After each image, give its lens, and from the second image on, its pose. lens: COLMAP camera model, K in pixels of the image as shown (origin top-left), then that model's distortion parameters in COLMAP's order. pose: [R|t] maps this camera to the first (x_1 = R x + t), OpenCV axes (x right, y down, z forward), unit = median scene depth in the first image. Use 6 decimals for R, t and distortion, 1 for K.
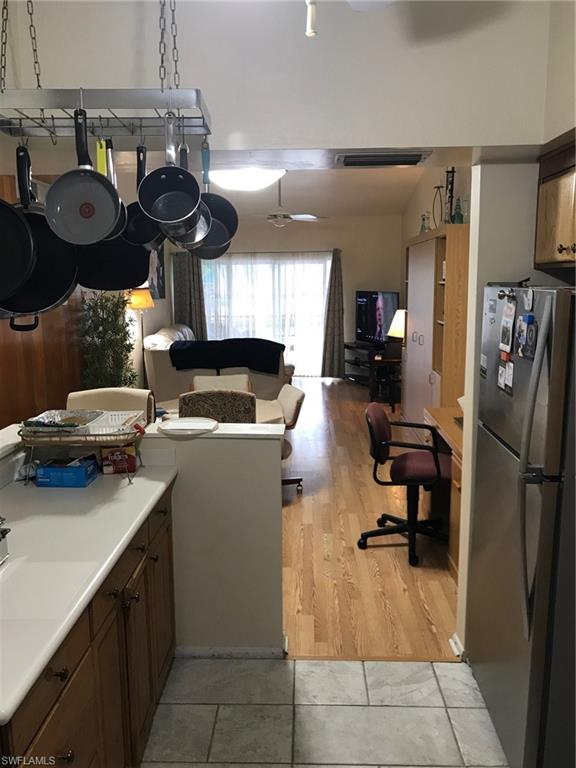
lens RADIAL K [[624.3, 0, 286.5], [0, 624.3, 385.9], [0, 0, 1]] dist [0.015813, -0.019232]
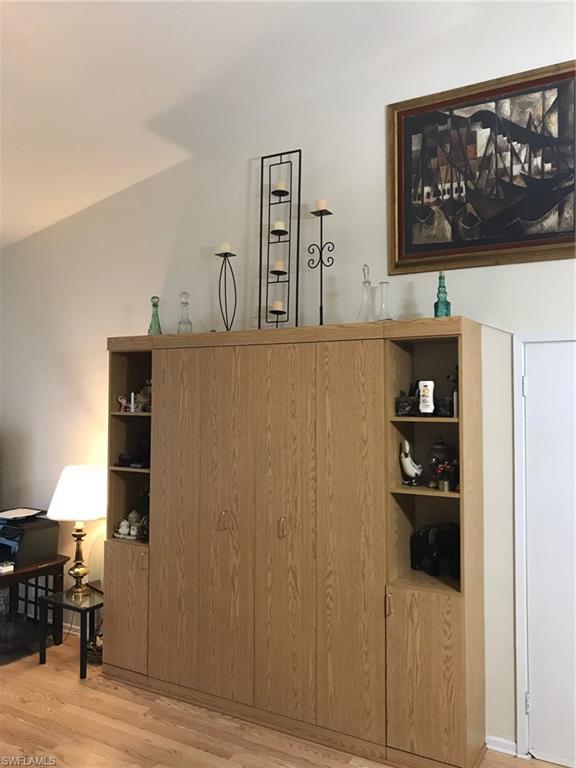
lens RADIAL K [[624.3, 0, 289.9], [0, 624.3, 379.4], [0, 0, 1]] dist [0.015813, -0.019232]
pose [[0.472775, 0.043203, 0.880124, -0.148510], [0.138609, 0.982717, -0.122695, -0.079641], [-0.870214, 0.180000, 0.458616, 0.449433]]
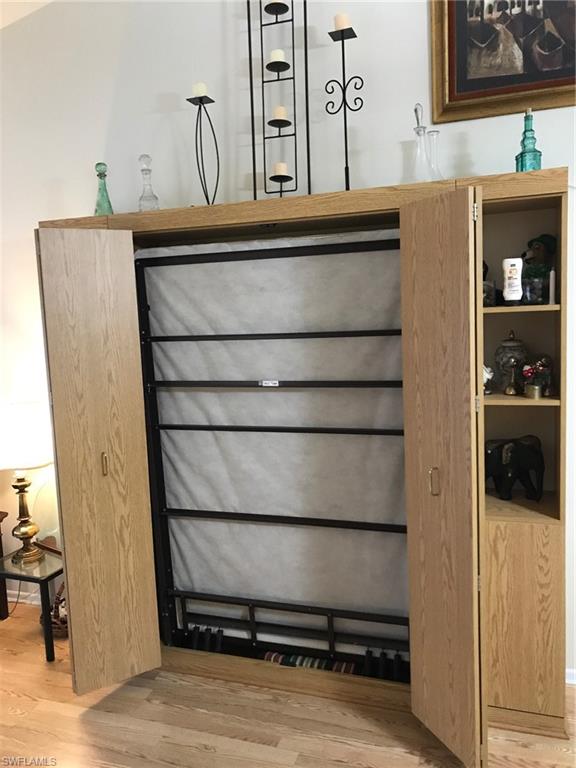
lens RADIAL K [[624.3, 0, 286.4], [0, 624.3, 375.9], [0, 0, 1]] dist [0.015813, -0.019232]
pose [[0.304105, -0.108965, 0.946386, -0.102521], [0.199238, 0.978742, 0.048668, -0.091691], [-0.931571, 0.173756, 0.319350, 0.538266]]
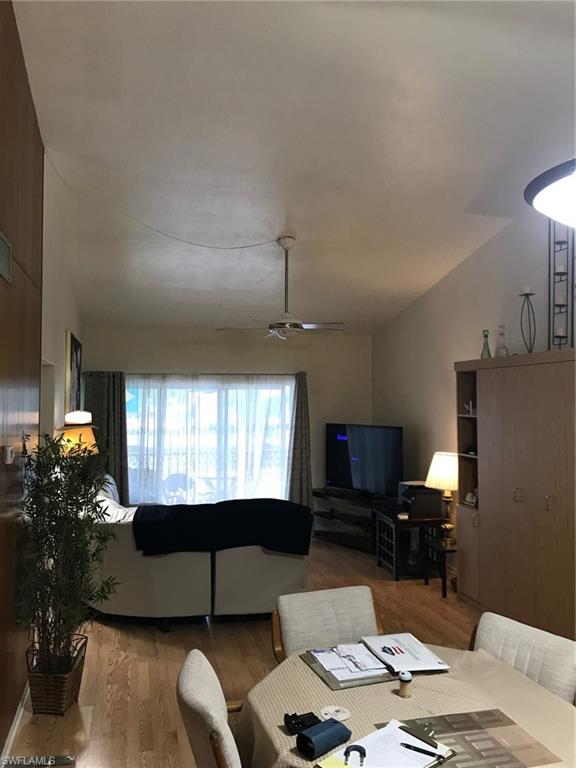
lens RADIAL K [[624.3, 0, 288.1], [0, 624.3, 378.0], [0, 0, 1]] dist [0.015813, -0.019232]
pose [[0.963152, 0.021161, 0.268123, -0.150494], [0.034971, 0.978584, -0.202854, -0.048227], [-0.266674, 0.204756, 0.941786, 0.245995]]
